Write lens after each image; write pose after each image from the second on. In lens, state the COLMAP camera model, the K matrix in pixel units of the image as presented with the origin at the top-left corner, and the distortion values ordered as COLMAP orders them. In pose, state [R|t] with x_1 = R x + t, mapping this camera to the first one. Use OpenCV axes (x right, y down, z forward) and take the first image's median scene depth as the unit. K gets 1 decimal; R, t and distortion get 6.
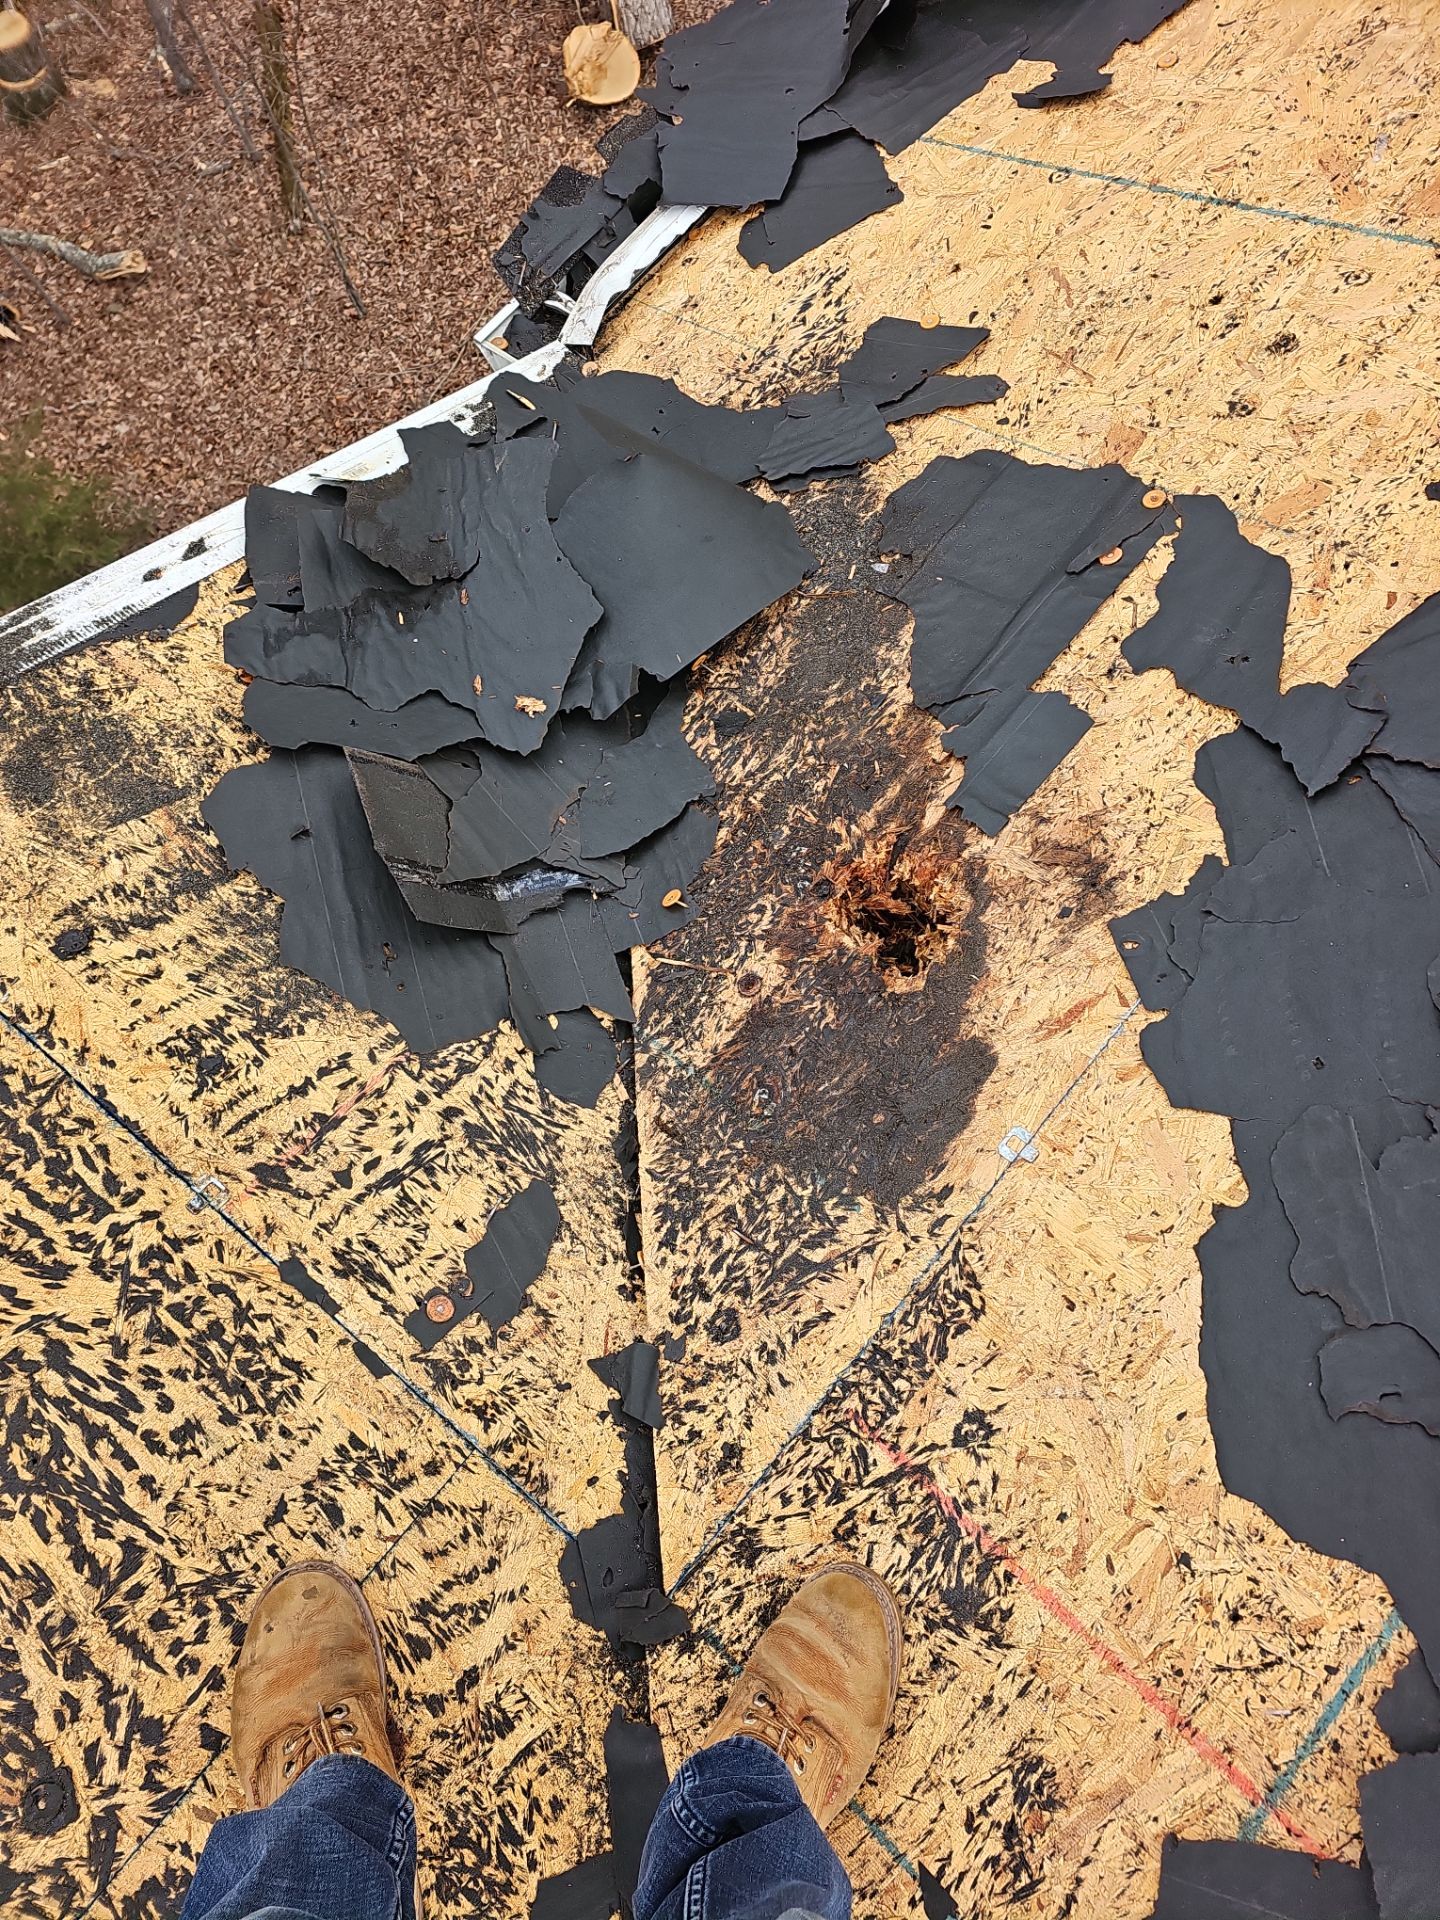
lens RADIAL K [[1448.8, 0, 798.1], [0, 1448.8, 958.1], [0, 0, 1]] dist [0.024522, -0.043448]
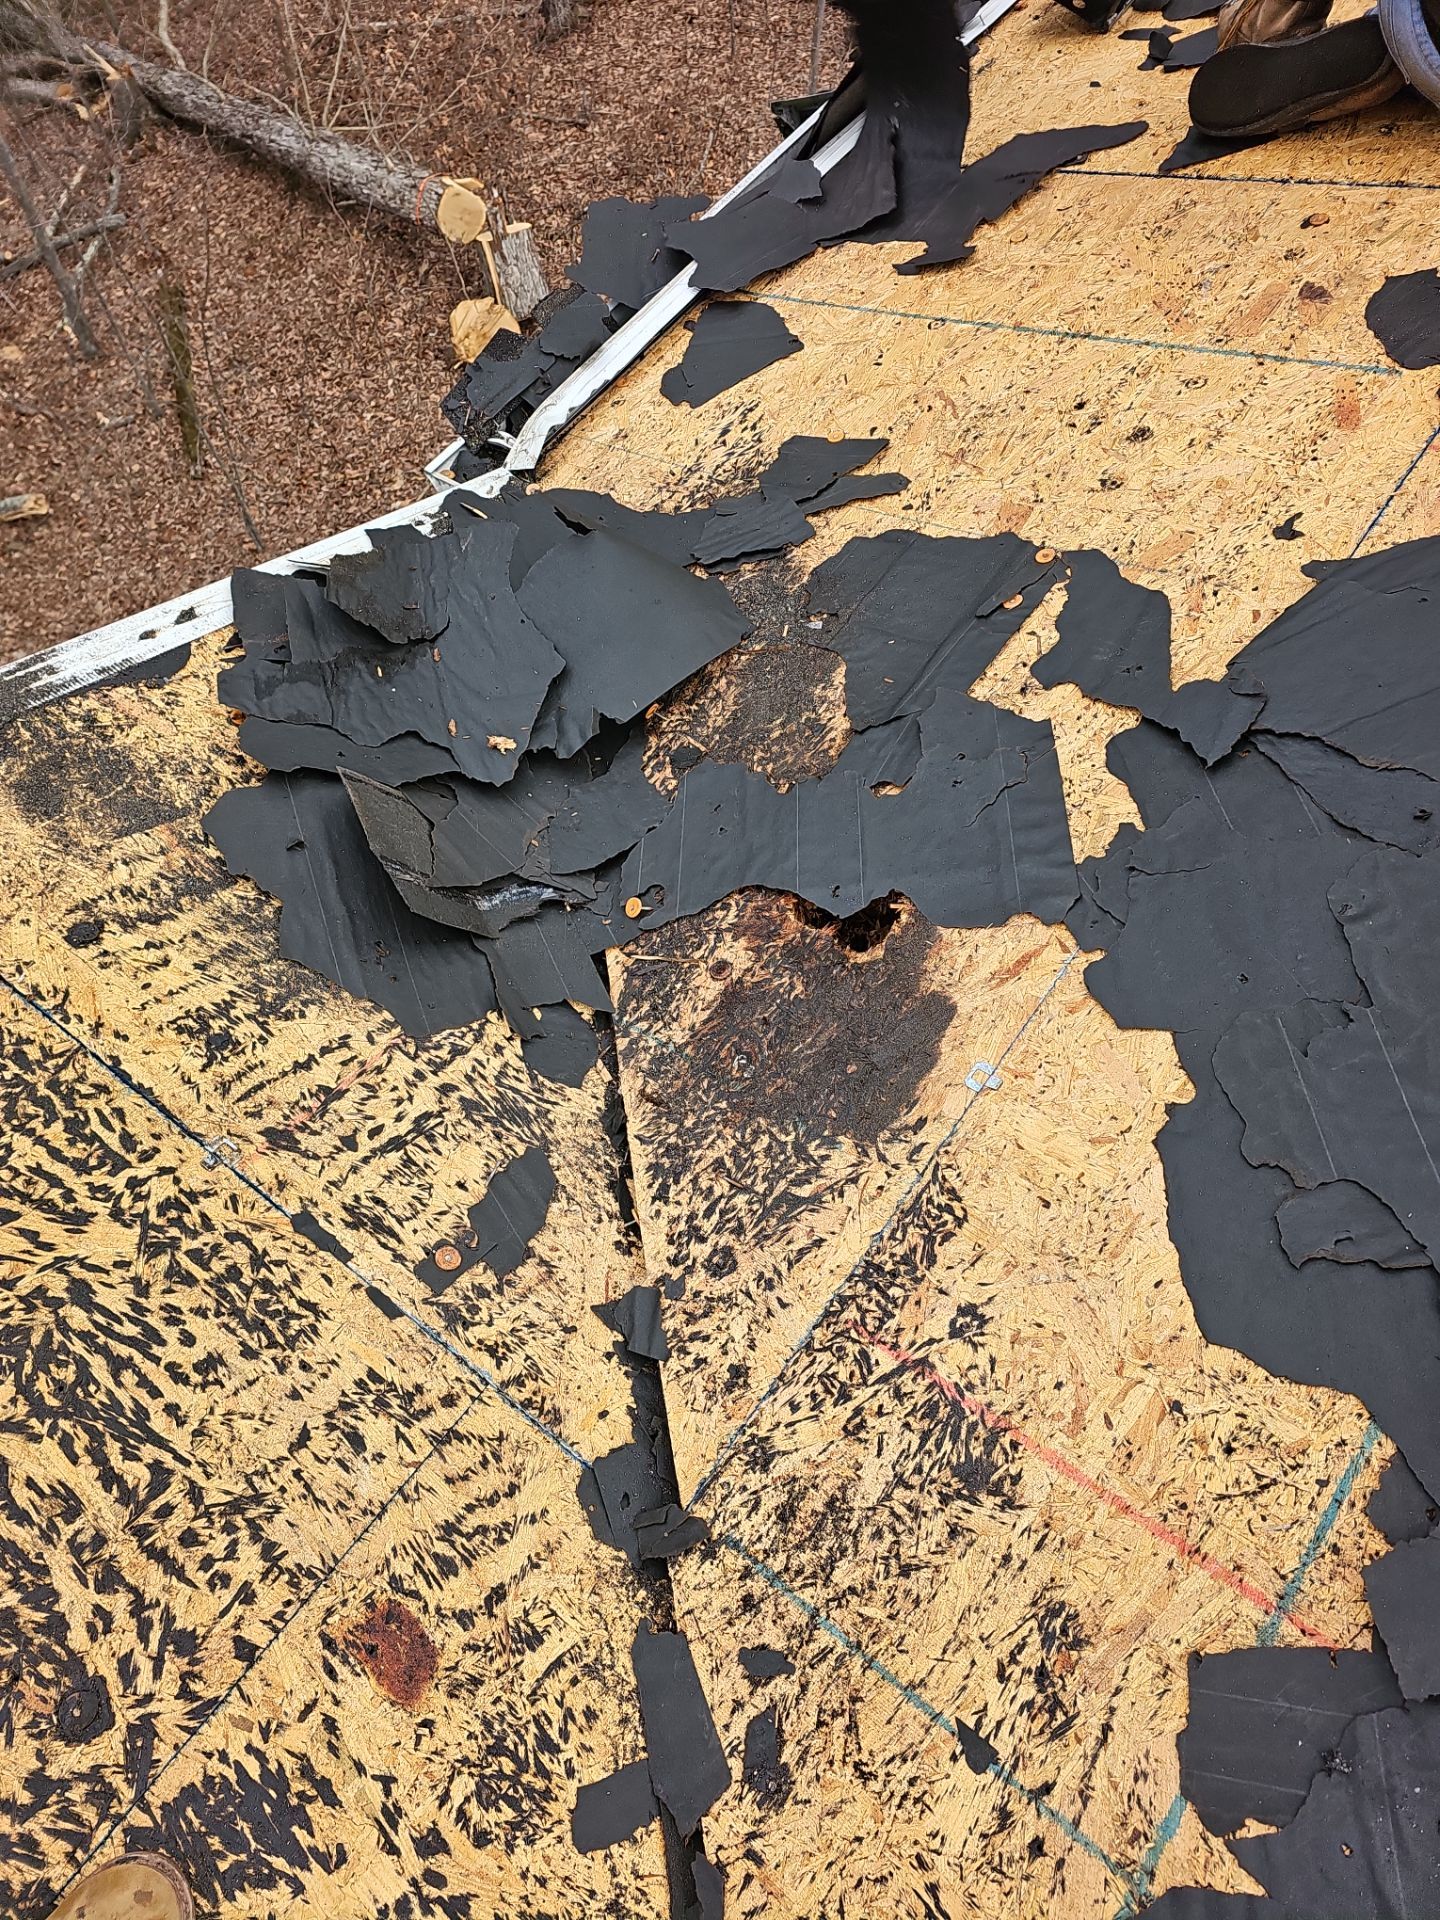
lens RADIAL K [[1448.8, 0, 798.1], [0, 1448.8, 958.1], [0, 0, 1]] dist [0.024522, -0.043448]
pose [[0.995118, -0.042241, 0.089195, -0.084656], [0.056867, 0.984075, -0.168410, 0.229508], [-0.080661, 0.172660, 0.981673, -0.078687]]
